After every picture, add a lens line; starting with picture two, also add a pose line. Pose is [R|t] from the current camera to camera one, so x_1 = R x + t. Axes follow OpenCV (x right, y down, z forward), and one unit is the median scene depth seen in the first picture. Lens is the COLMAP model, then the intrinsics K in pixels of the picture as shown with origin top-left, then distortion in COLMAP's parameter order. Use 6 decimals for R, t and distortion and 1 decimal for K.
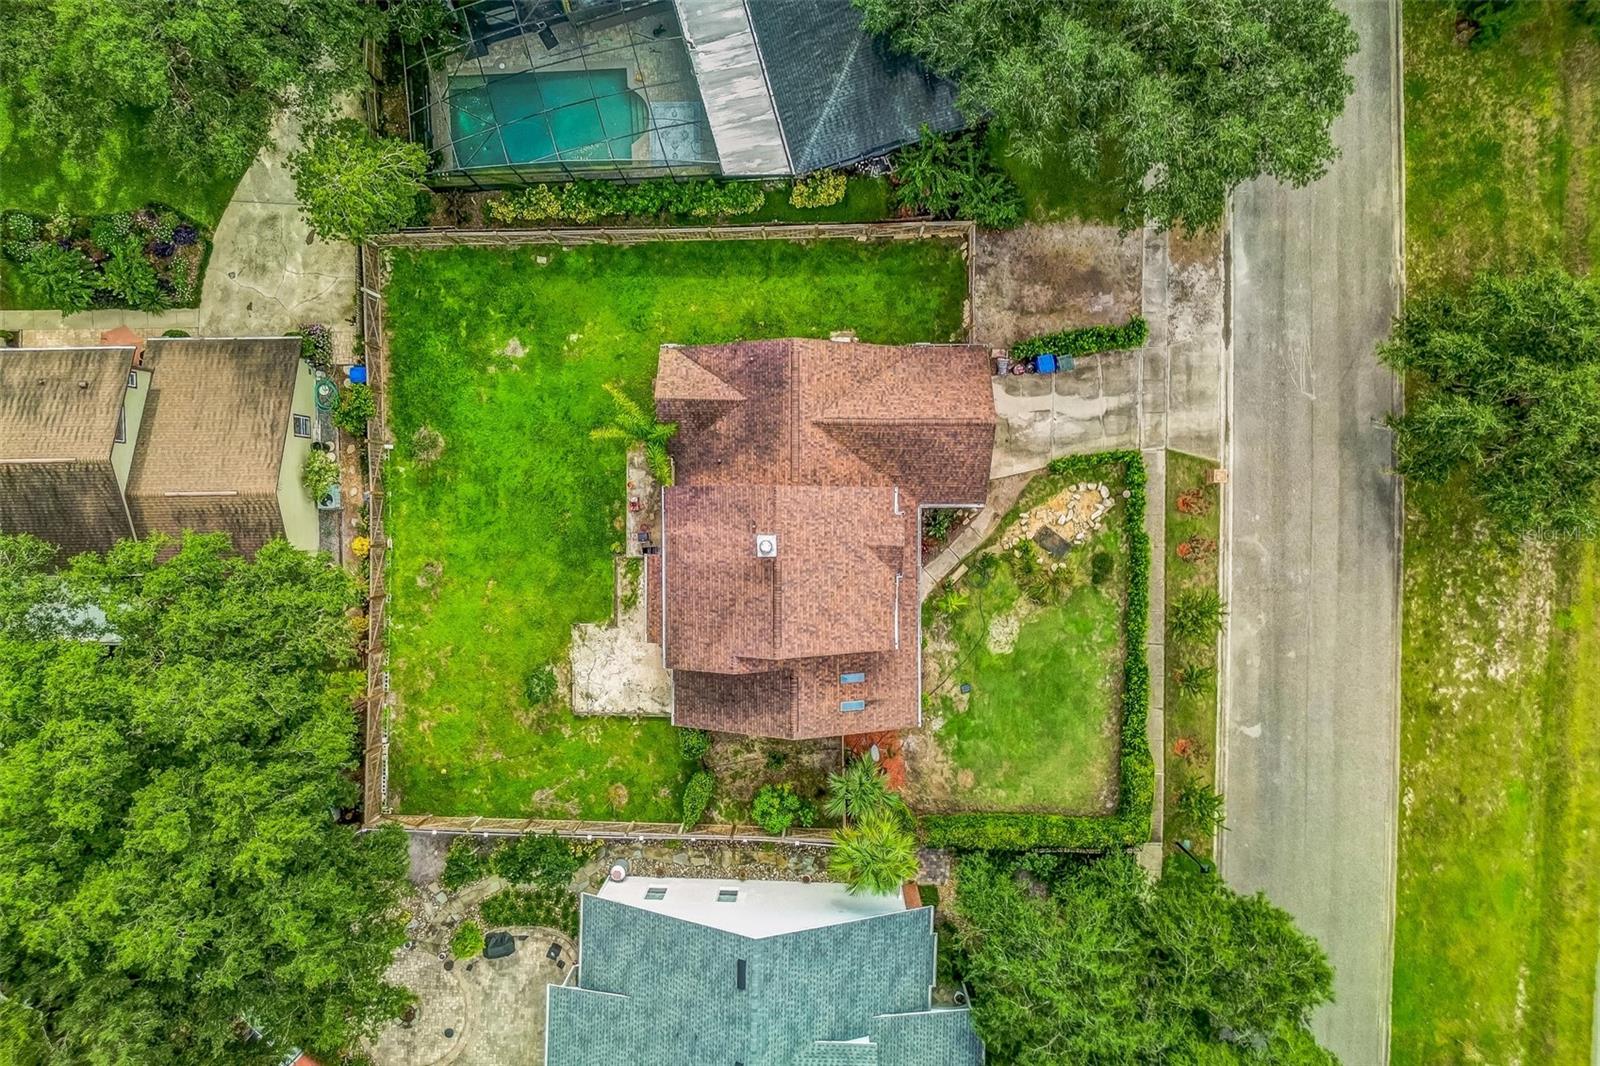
lens RADIAL K [[1133.4, 0, 802.4], [0, 1133.4, 530.0], [0, 0, 1]] dist [0.061584, -0.057135]
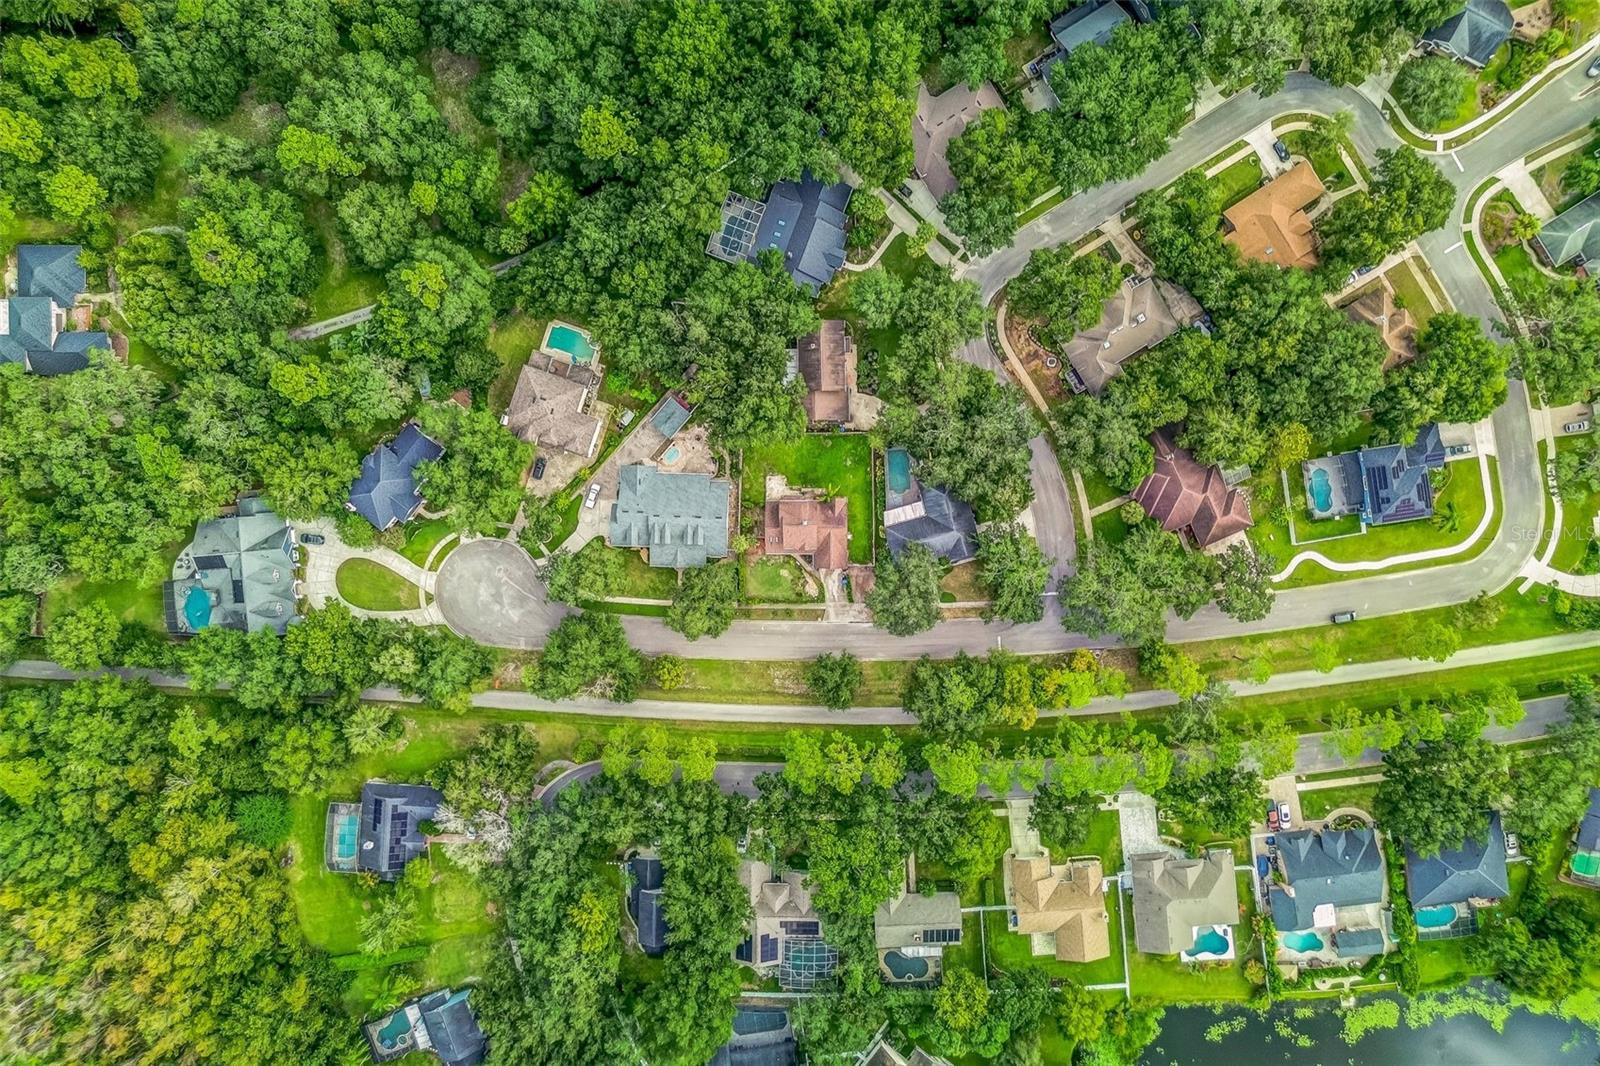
lens RADIAL K [[1133.4, 0, 802.4], [0, 1133.4, 530.0], [0, 0, 1]] dist [0.061584, -0.057135]
pose [[-0.000213, 0.998129, 0.061142, -0.260748], [-0.999847, 0.000858, -0.017487, 0.097326], [-0.017506, -0.061136, 0.997976, -3.399323]]
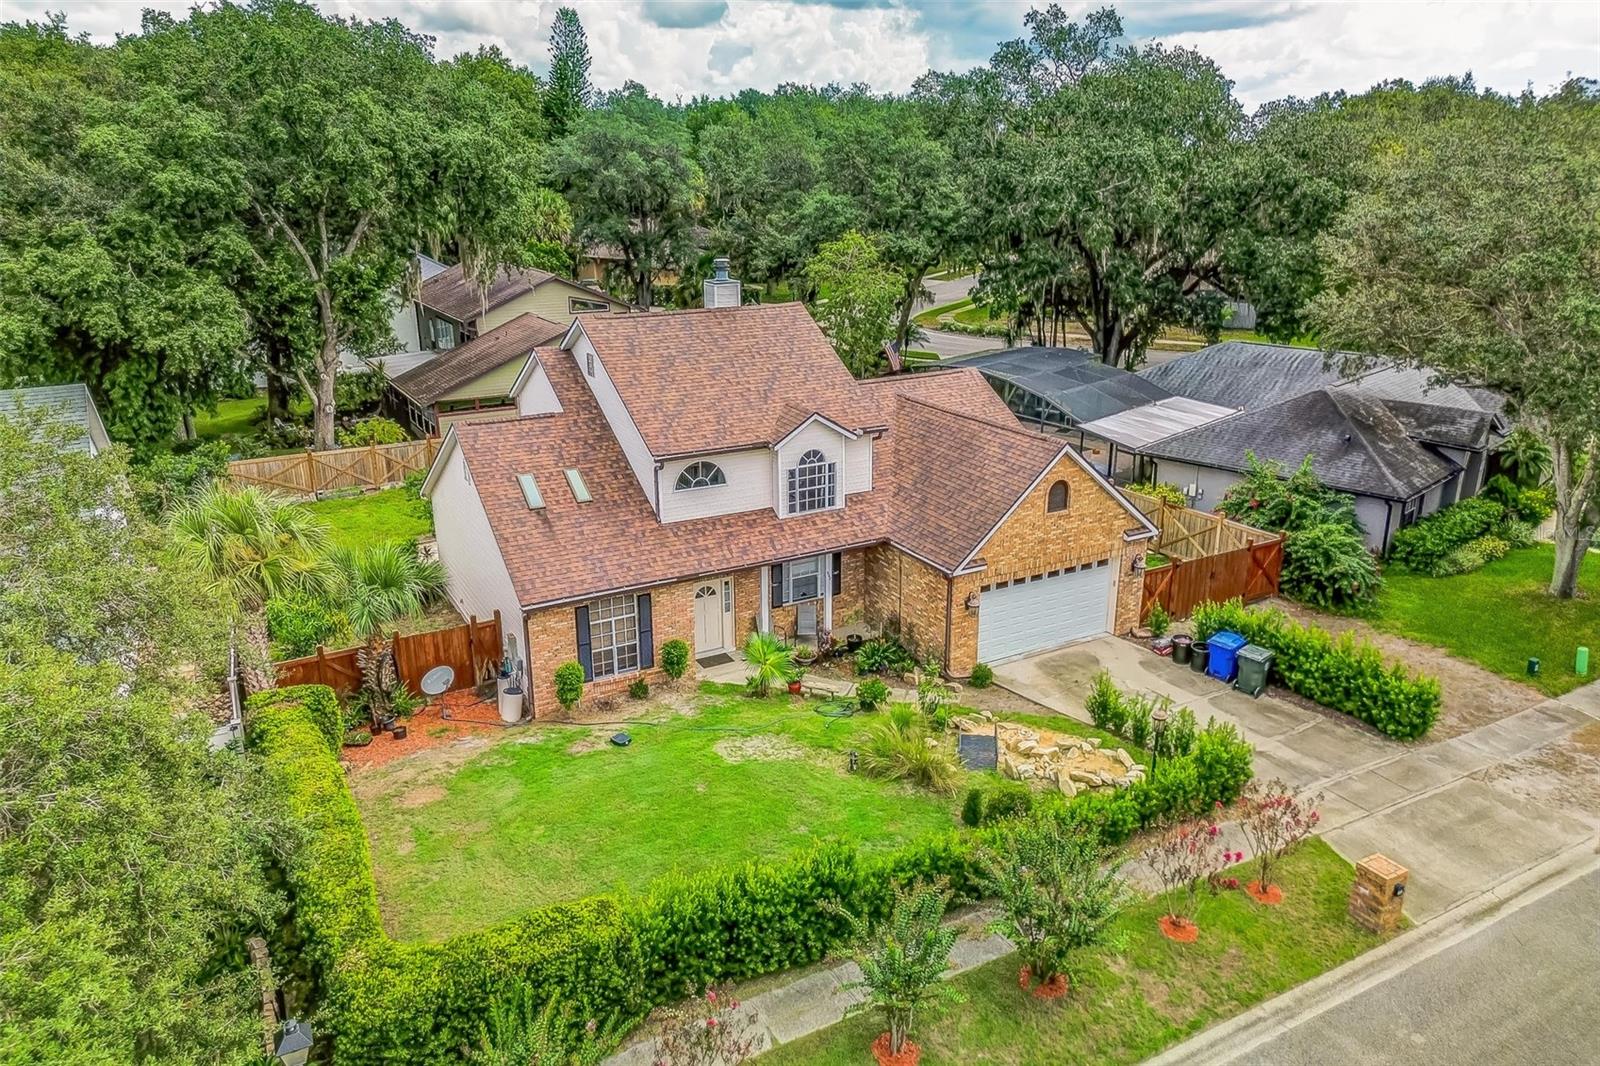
lens RADIAL K [[1133.4, 0, 802.4], [0, 1133.4, 530.0], [0, 0, 1]] dist [0.061584, -0.057135]
pose [[0.490276, 0.293928, -0.820510, 0.545864], [-0.870962, 0.130143, -0.473802, 0.287249], [-0.032480, 0.946926, 0.319806, 0.762081]]
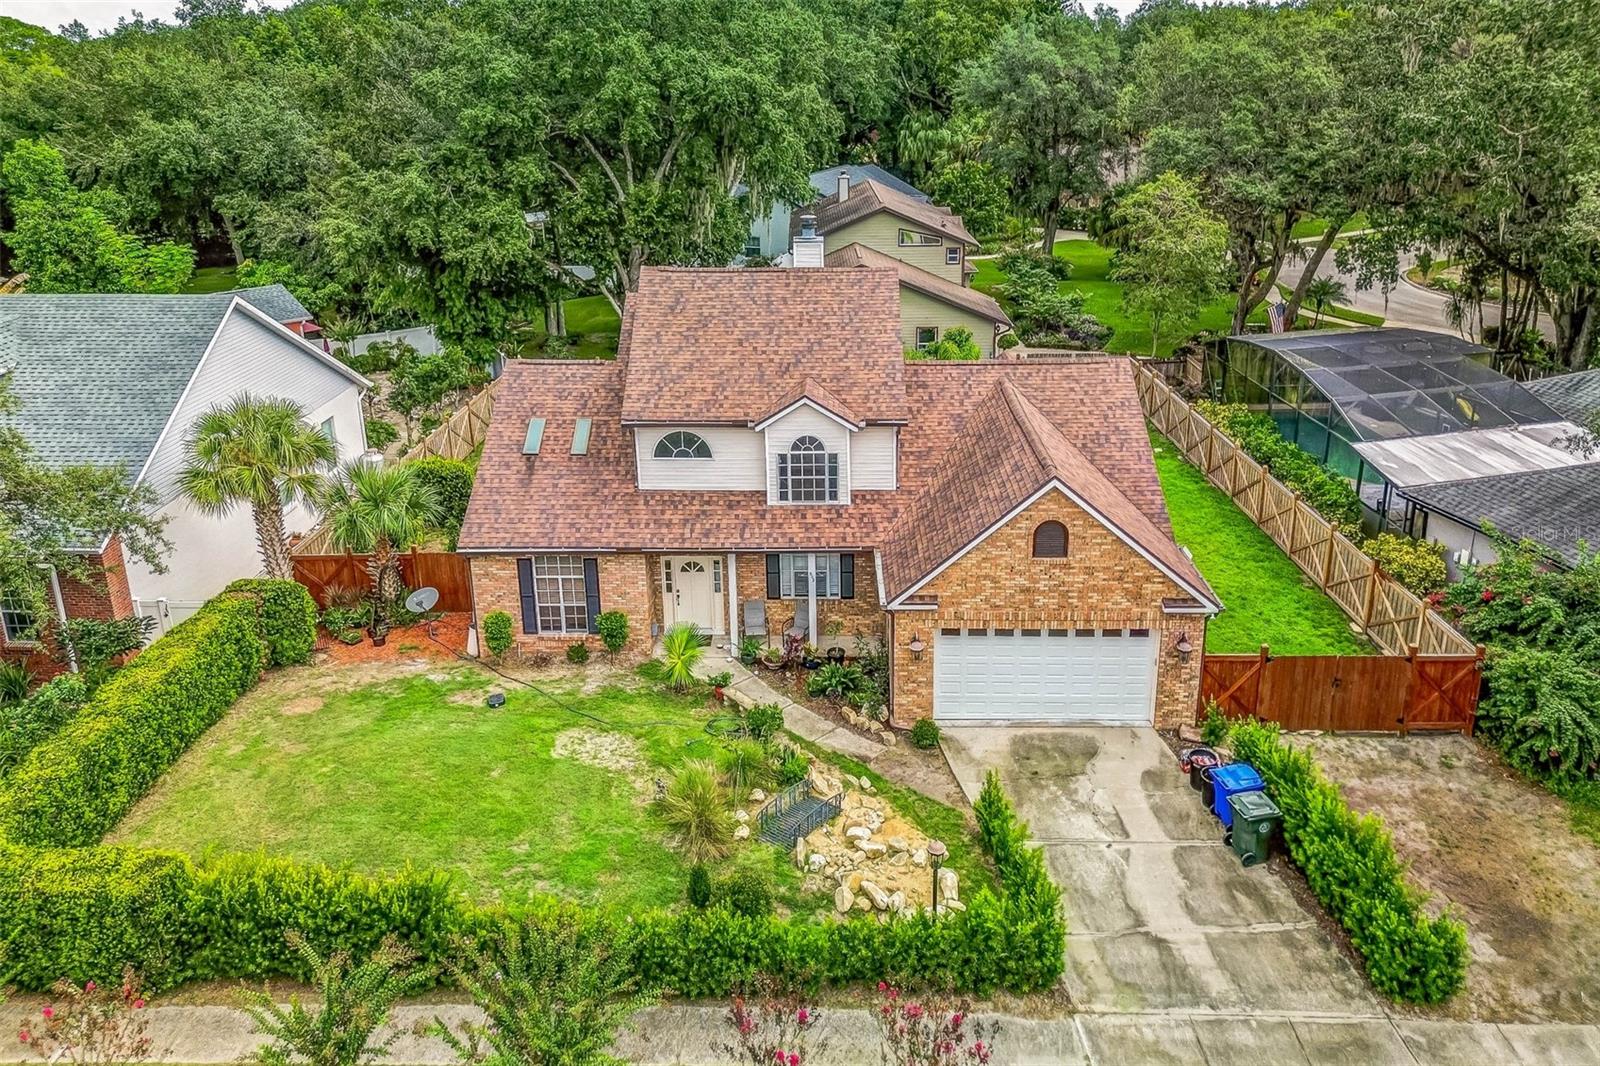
lens RADIAL K [[1166.9, 0, 803.3], [0, 1166.9, 435.3], [0, 0, 1]] dist [0.075050, -0.065318]
pose [[-0.014700, 0.328327, -0.944450, 0.569031], [-0.999746, -0.020975, 0.008269, 0.008837], [-0.017095, 0.944331, 0.328551, 0.732093]]
